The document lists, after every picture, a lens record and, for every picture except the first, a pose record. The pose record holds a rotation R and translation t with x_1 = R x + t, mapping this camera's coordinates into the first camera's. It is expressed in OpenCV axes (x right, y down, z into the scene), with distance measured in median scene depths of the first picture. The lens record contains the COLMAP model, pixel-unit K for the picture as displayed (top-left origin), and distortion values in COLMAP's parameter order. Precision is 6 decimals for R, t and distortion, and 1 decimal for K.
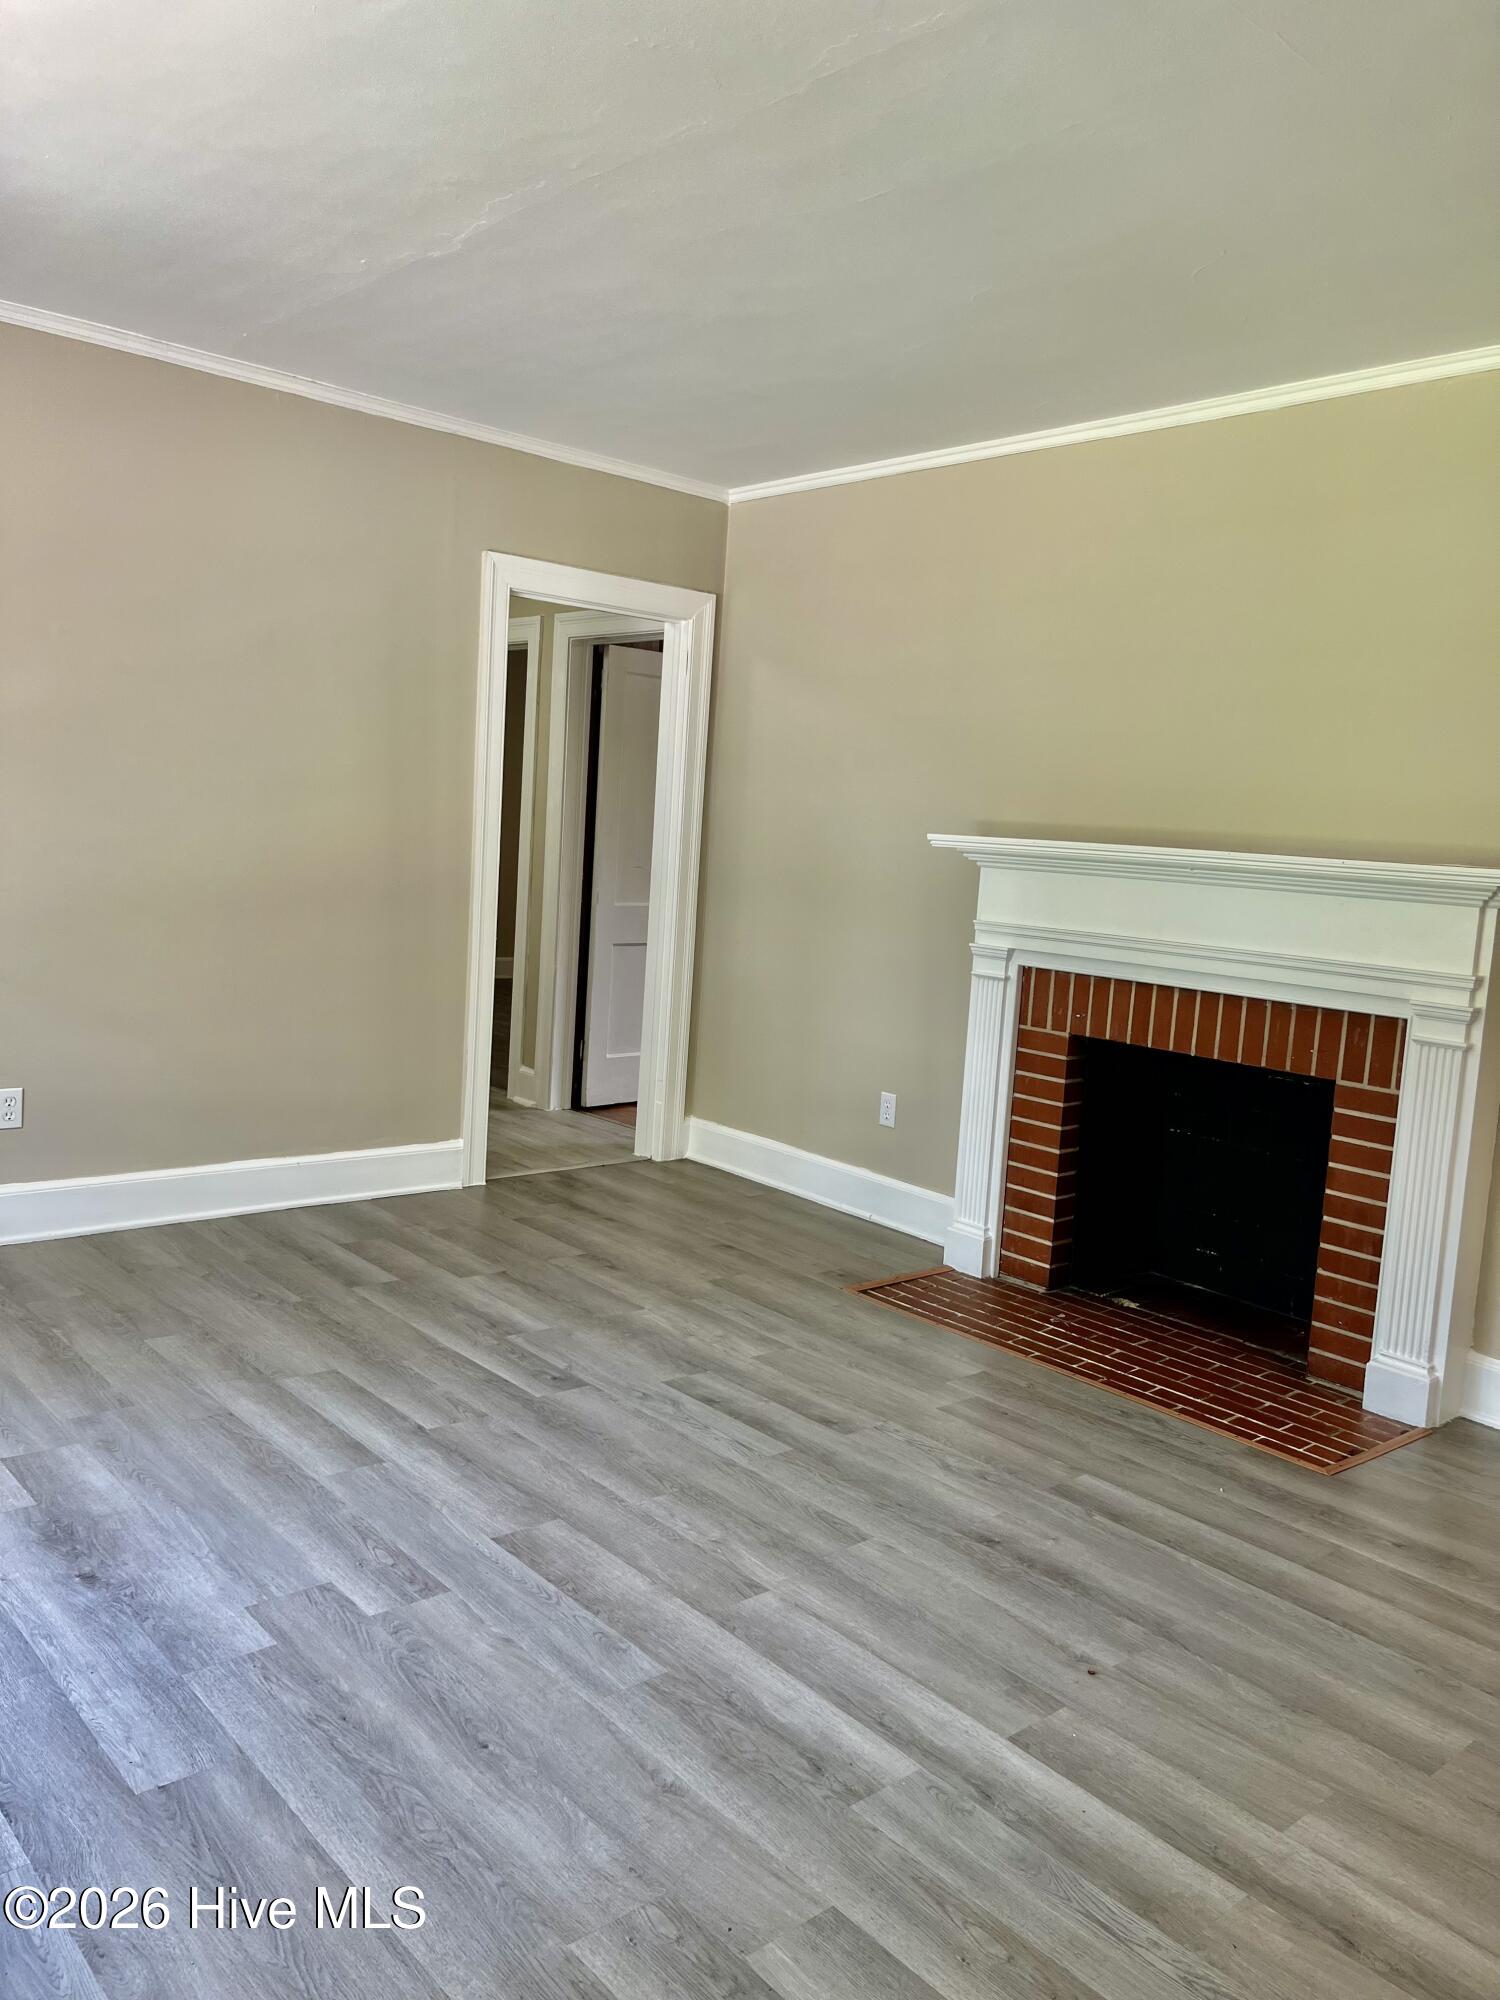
lens RADIAL K [[1512.3, 0, 750.0], [0, 1512.3, 1000.0], [0, 0, 1]] dist [0.031154, -0.040504]
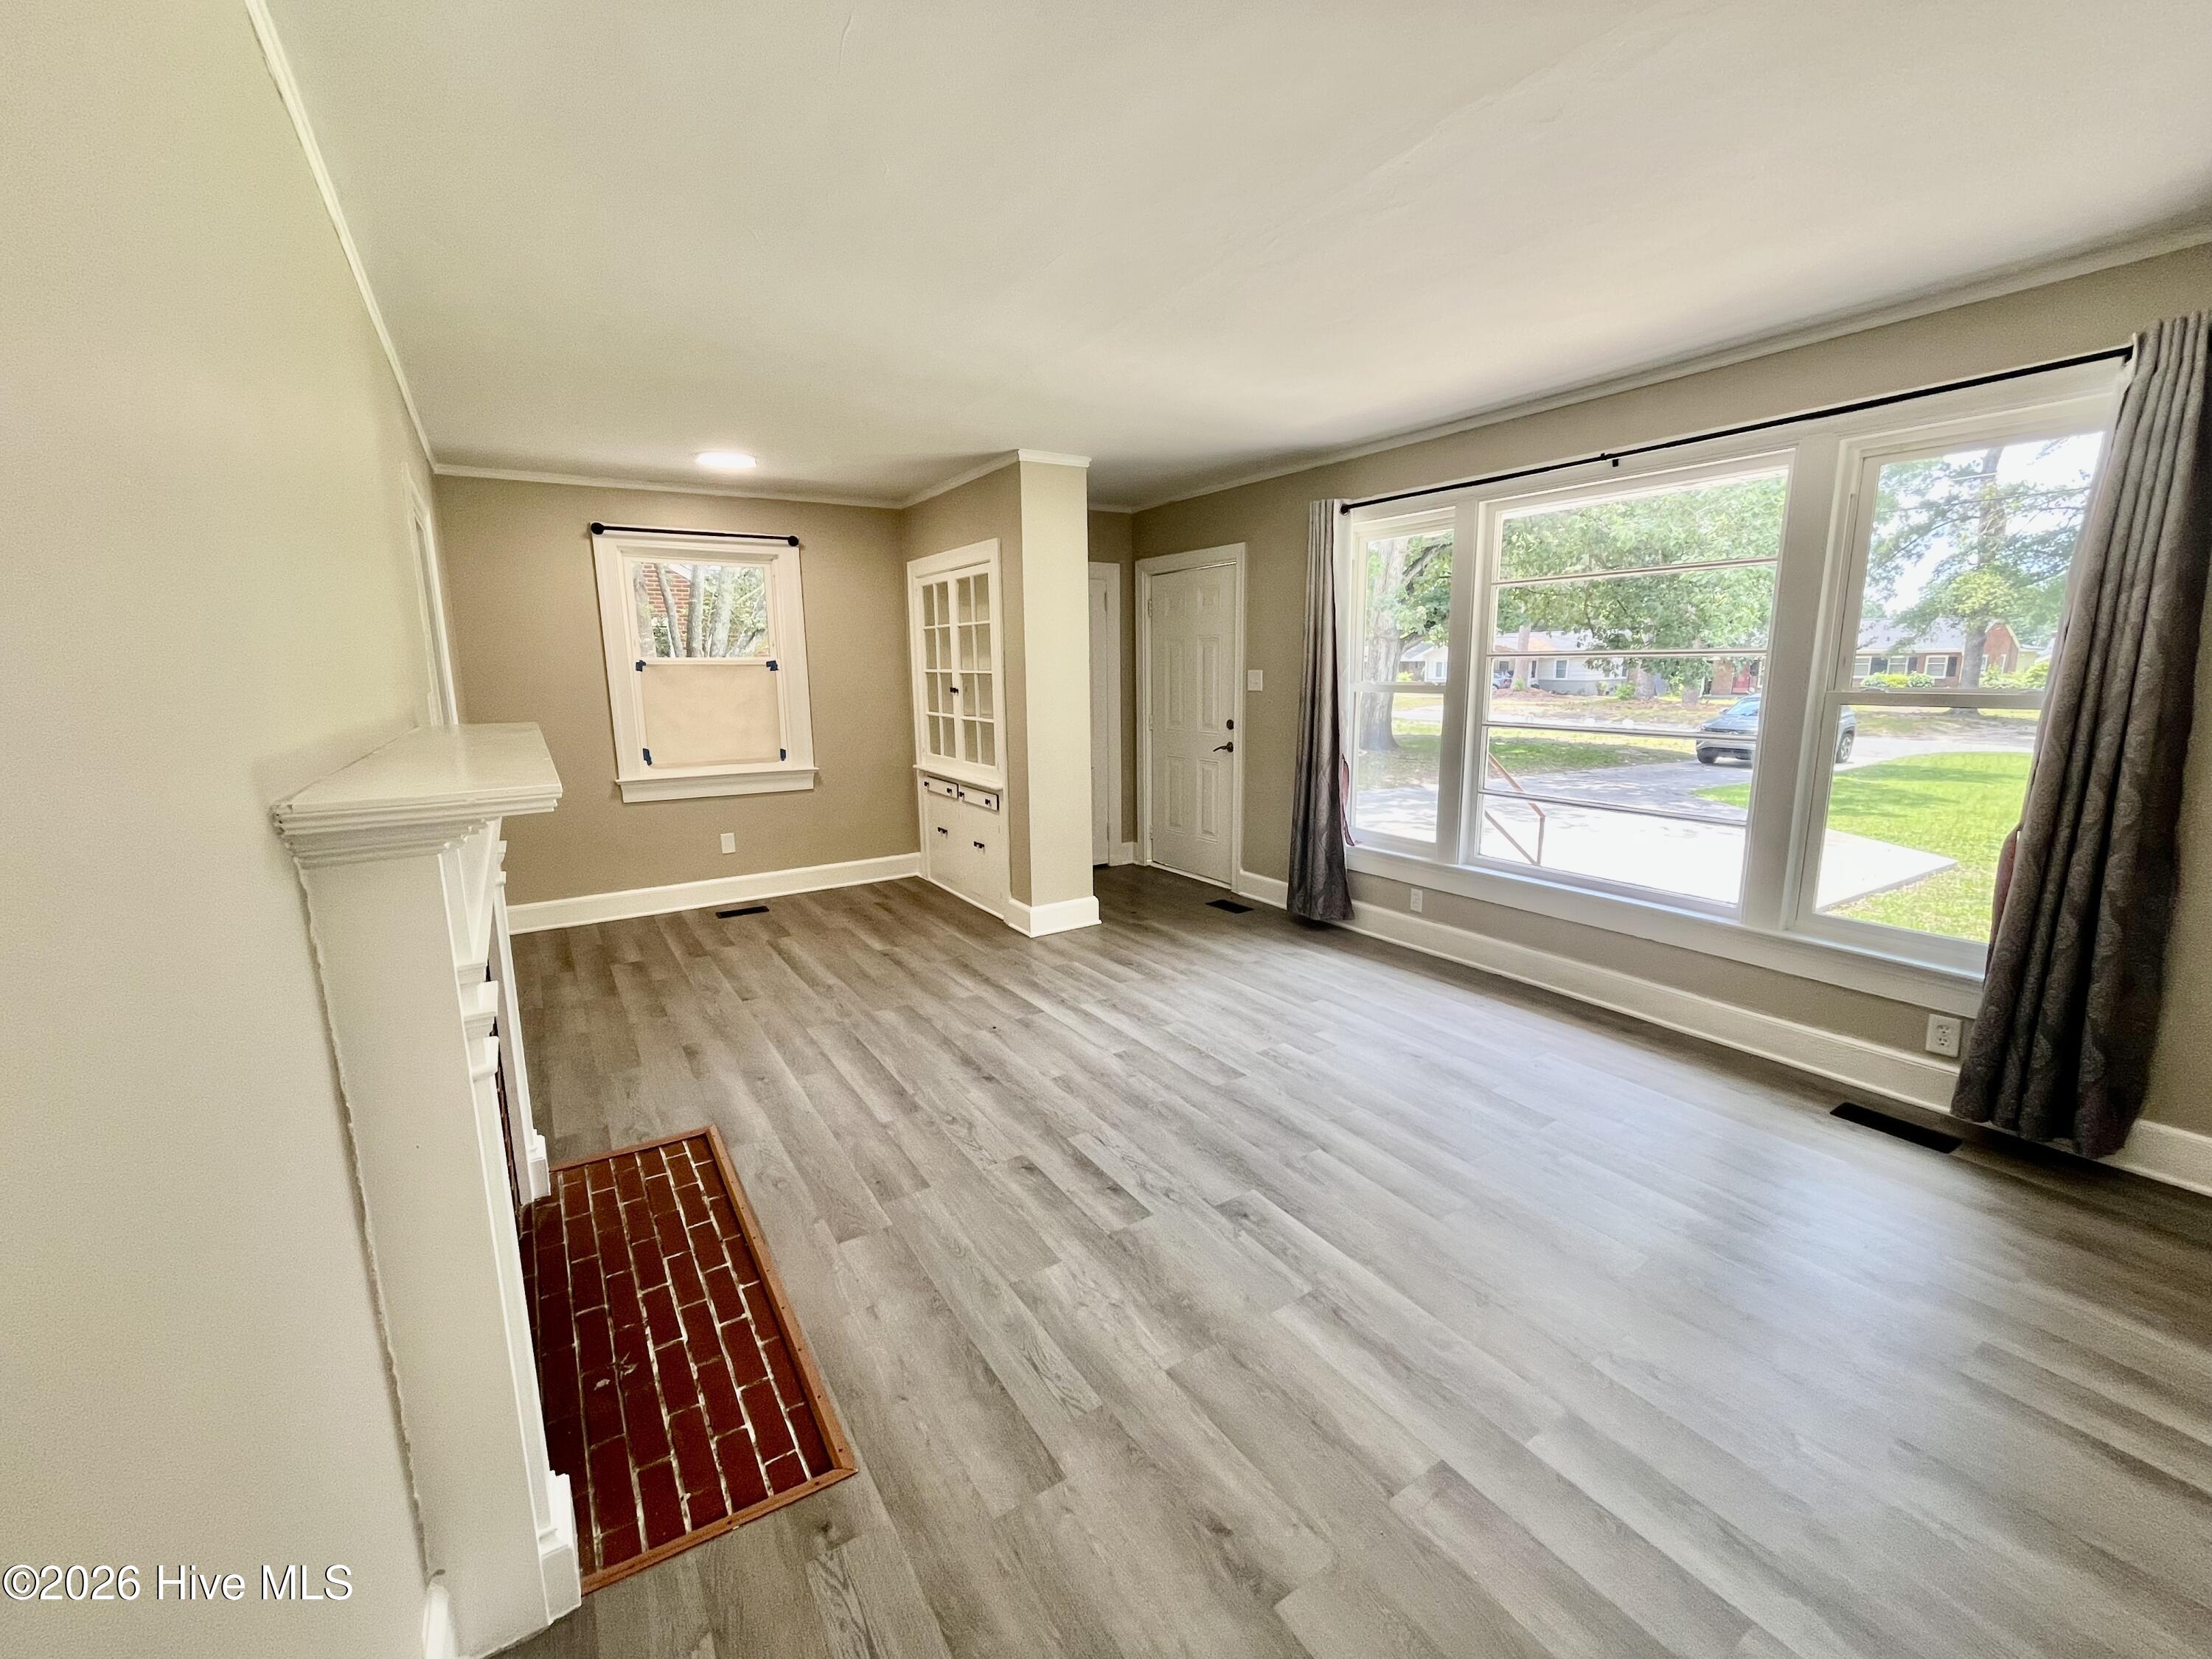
lens RADIAL K [[897.2, 0, 1103.0], [0, 897.2, 830.1], [0, 0, 1]] dist [-0.001353, -0.000264]
pose [[-0.987872, -0.078292, 0.134087, -0.082552], [-0.034352, 0.952372, 0.302996, -0.211539], [-0.151423, 0.294716, -0.943511, 1.437779]]
